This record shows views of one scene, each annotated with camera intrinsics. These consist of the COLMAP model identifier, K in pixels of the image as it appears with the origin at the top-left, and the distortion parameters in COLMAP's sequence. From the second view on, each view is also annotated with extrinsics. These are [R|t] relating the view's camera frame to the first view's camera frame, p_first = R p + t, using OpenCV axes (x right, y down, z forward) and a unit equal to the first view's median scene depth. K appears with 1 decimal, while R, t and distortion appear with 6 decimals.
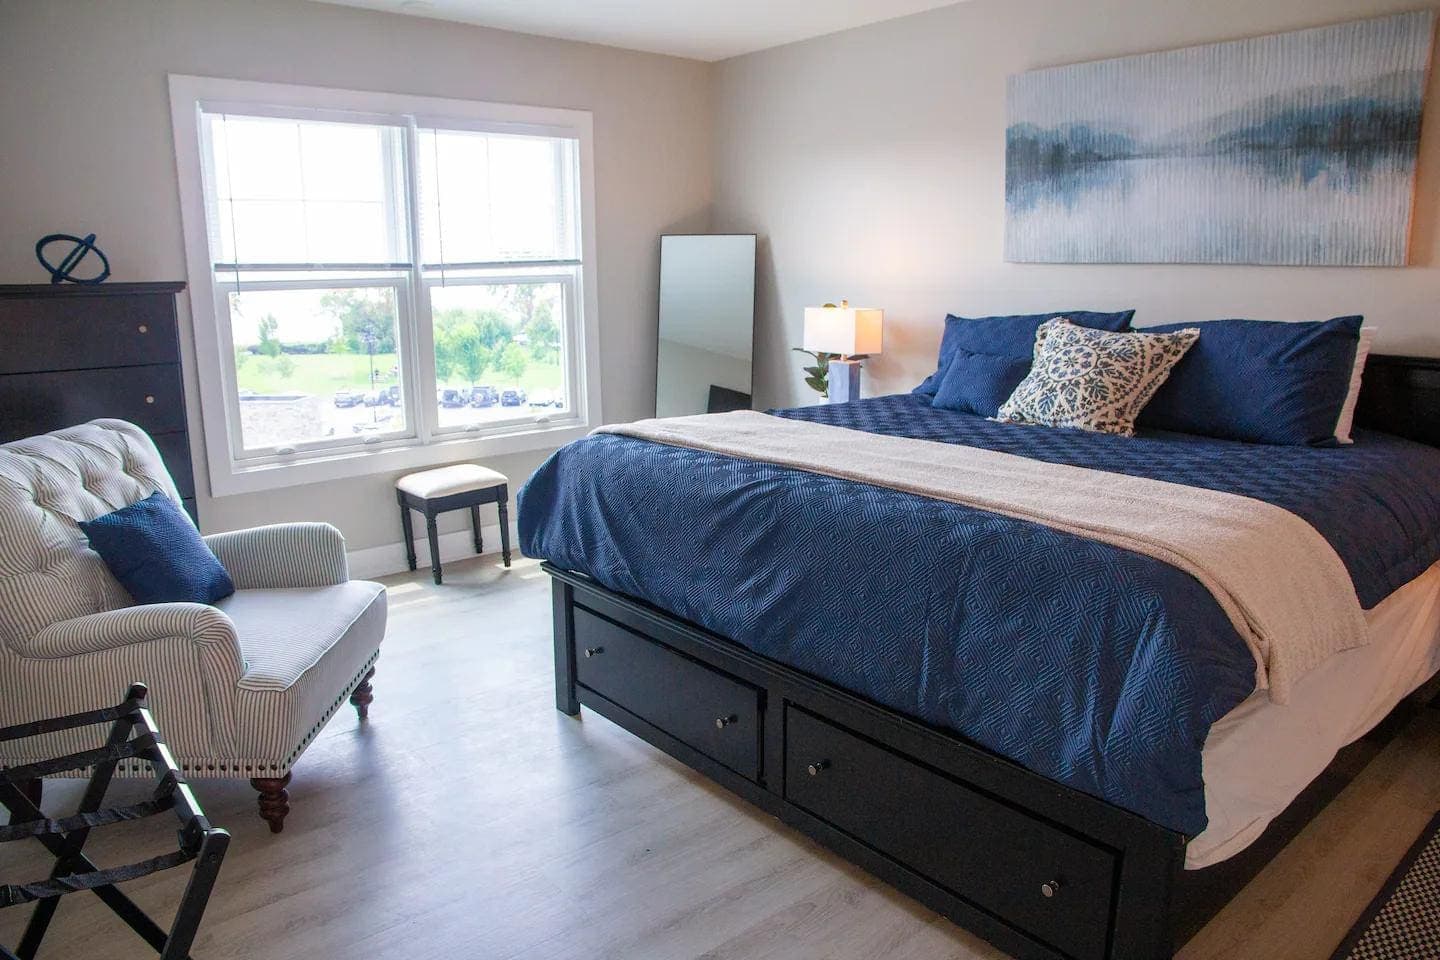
lens RADIAL K [[976.7, 0, 720.0], [0, 976.7, 480.0], [0, 0, 1]] dist [-0.125374, 0.061501]
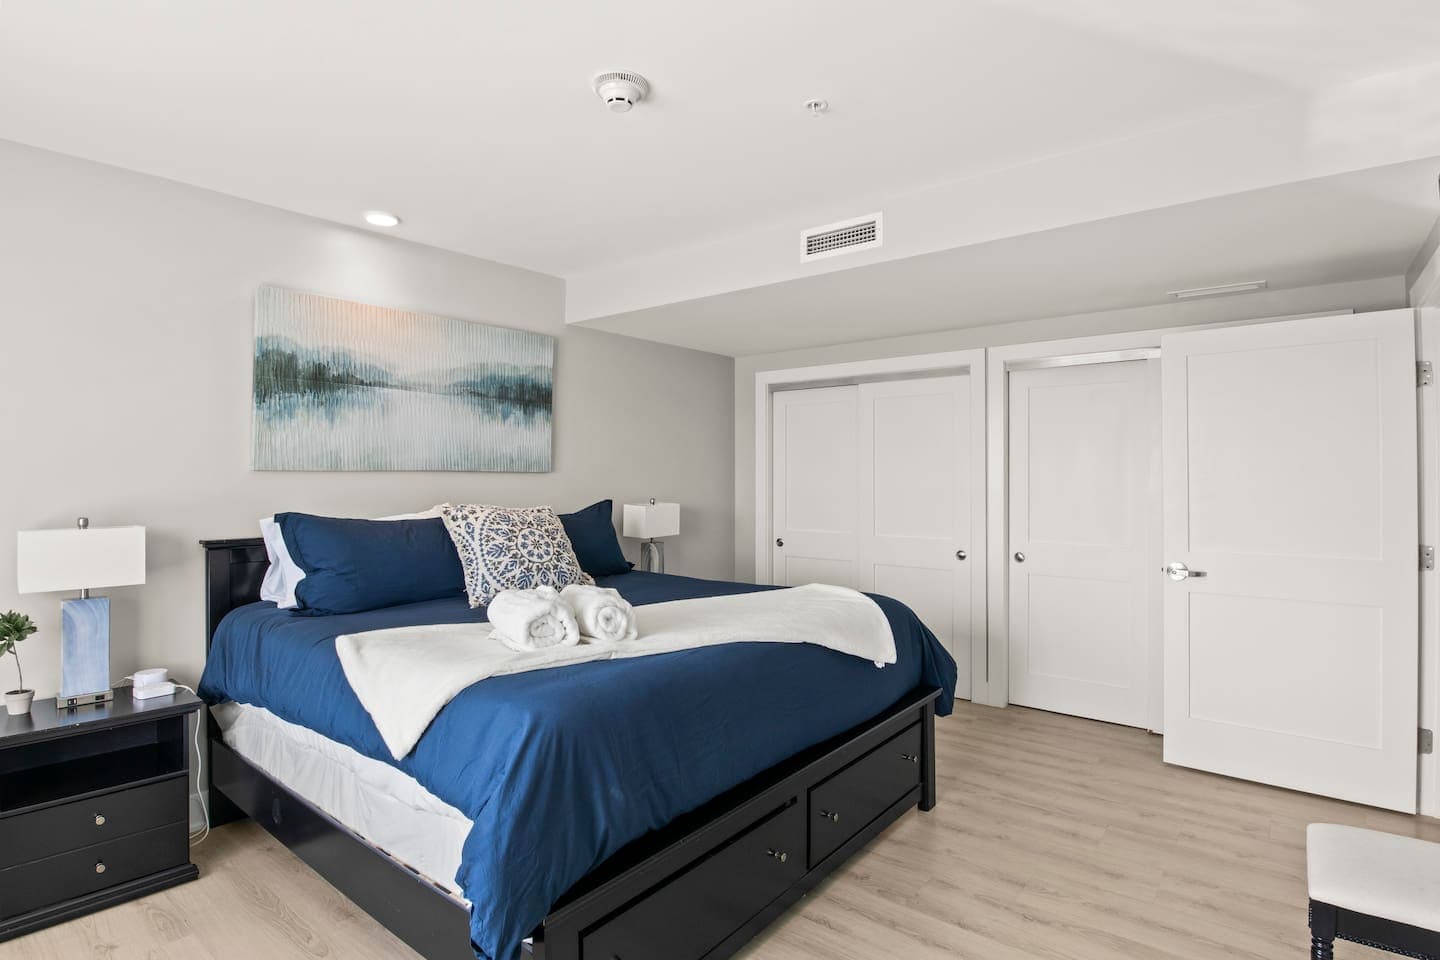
lens RADIAL K [[740.5, 0, 719.8], [0, 740.5, 453.9], [0, 0, 1]] dist [0.068967, 0.000216]
pose [[-0.183216, 0.033999, 0.982485, -0.731307], [0.211298, 0.977406, 0.005581, -0.201322], [-0.960096, 0.208620, -0.186260, 0.936368]]
